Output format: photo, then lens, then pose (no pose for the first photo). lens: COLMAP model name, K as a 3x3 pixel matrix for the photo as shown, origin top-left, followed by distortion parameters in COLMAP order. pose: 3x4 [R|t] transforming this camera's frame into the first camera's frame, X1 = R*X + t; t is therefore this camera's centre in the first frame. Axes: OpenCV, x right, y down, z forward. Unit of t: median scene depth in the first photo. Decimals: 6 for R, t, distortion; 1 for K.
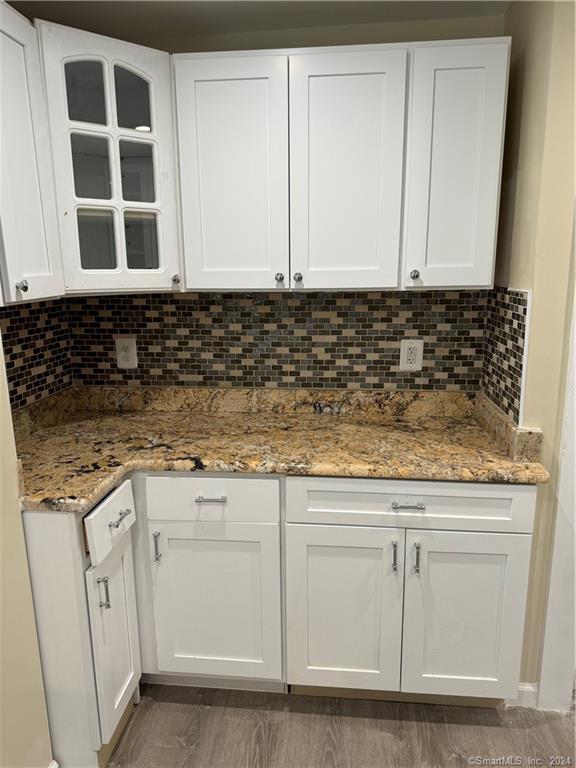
lens RADIAL K [[542.9, 0, 289.2], [0, 542.9, 387.0], [0, 0, 1]] dist [0.036317, -0.042892]
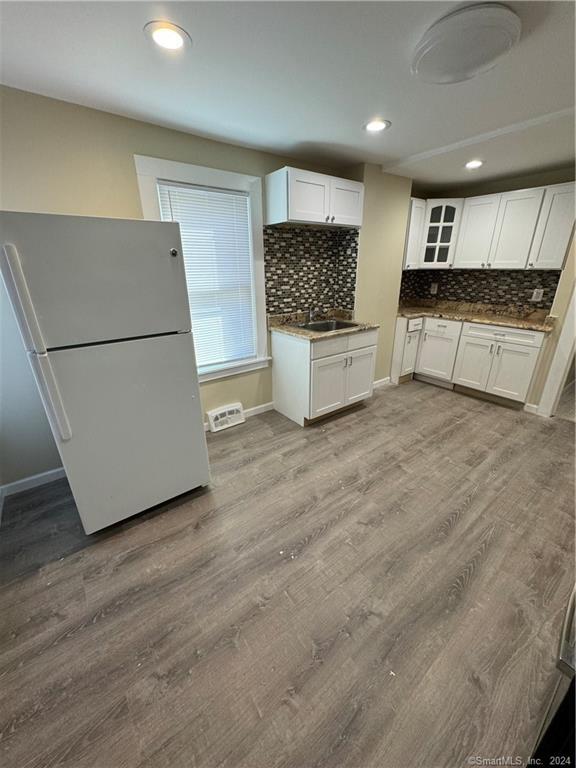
lens RADIAL K [[306.4, 0, 288.6], [0, 306.4, 382.3], [0, 0, 1]] dist [-0.004898, 0.001177]
pose [[0.689585, 0.266201, -0.673506, 0.628469], [-0.155572, 0.962733, 0.221231, 0.267570], [0.707298, -0.047779, 0.705299, -1.220349]]
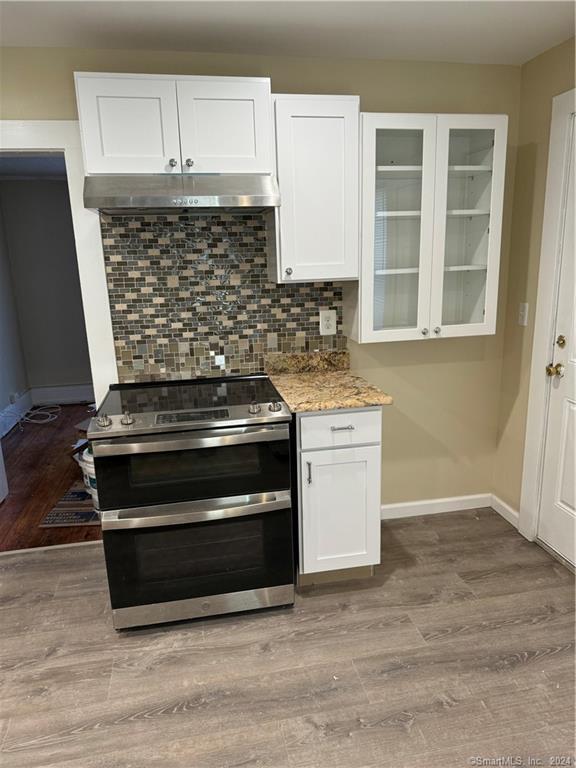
lens RADIAL K [[542.9, 0, 295.7], [0, 542.9, 388.7], [0, 0, 1]] dist [0.036317, -0.042892]
pose [[-0.300840, -0.199158, 0.932647, -0.374741], [0.233870, 0.932683, 0.274604, 0.109159], [-0.924554, 0.300730, -0.234011, -0.482344]]
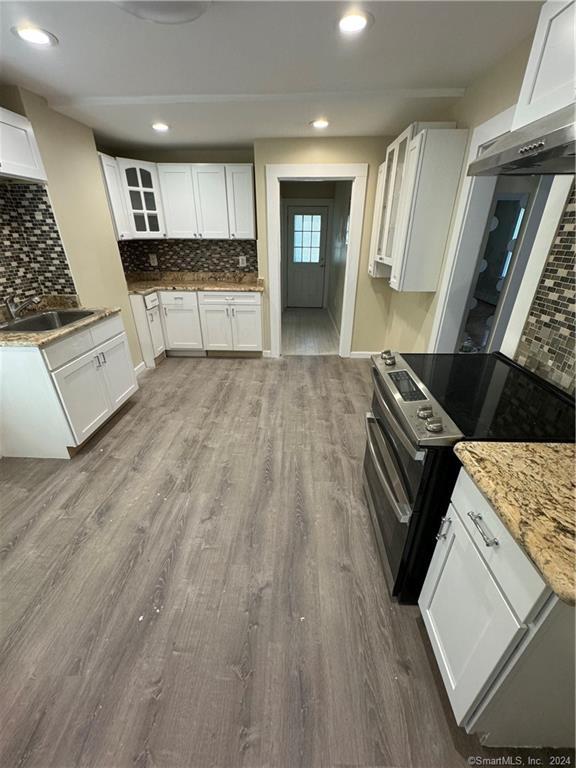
lens RADIAL K [[306.4, 0, 289.2], [0, 306.4, 382.4], [0, 0, 1]] dist [-0.004898, 0.001177]
pose [[0.997064, -0.017103, 0.074634, 0.433275], [-0.001292, 0.970836, 0.239739, 0.253528], [-0.076558, -0.239132, 0.967964, -1.202690]]
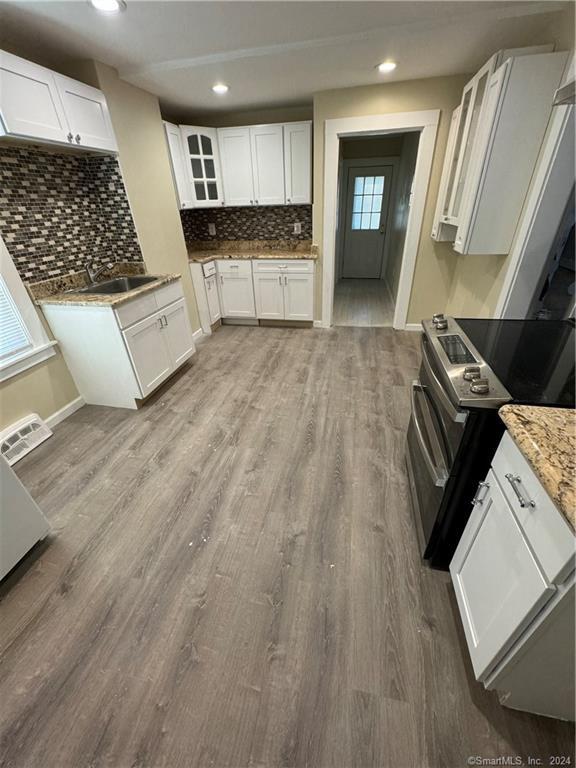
lens RADIAL K [[306.4, 0, 289.2], [0, 306.4, 382.6], [0, 0, 1]] dist [-0.004898, 0.001177]
pose [[0.995108, 0.033258, -0.093025, 0.457475], [-0.002154, 0.948713, 0.316131, 0.288557], [0.098768, -0.314385, 0.944144, -1.231570]]
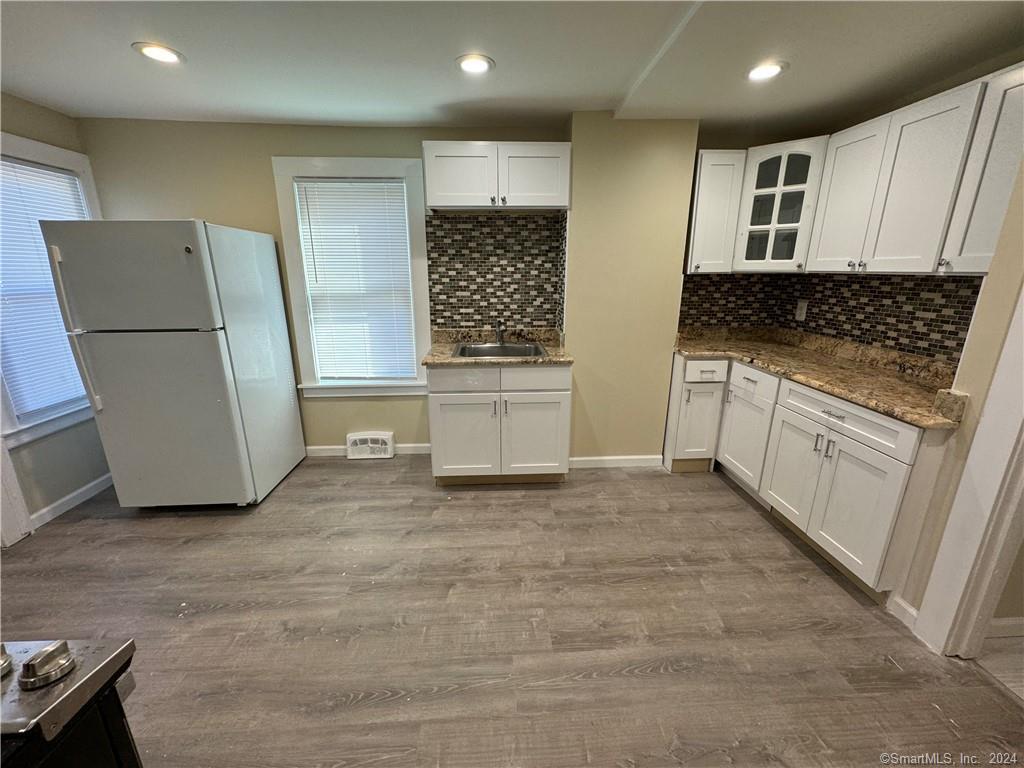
lens RADIAL K [[408.5, 0, 507.9], [0, 408.5, 381.7], [0, 0, 1]] dist [-0.004898, 0.001177]
pose [[0.157718, 0.273912, -0.948735, 1.052055], [-0.210586, 0.947988, 0.238689, 0.045519], [0.964769, 0.162145, 0.207197, -0.135151]]
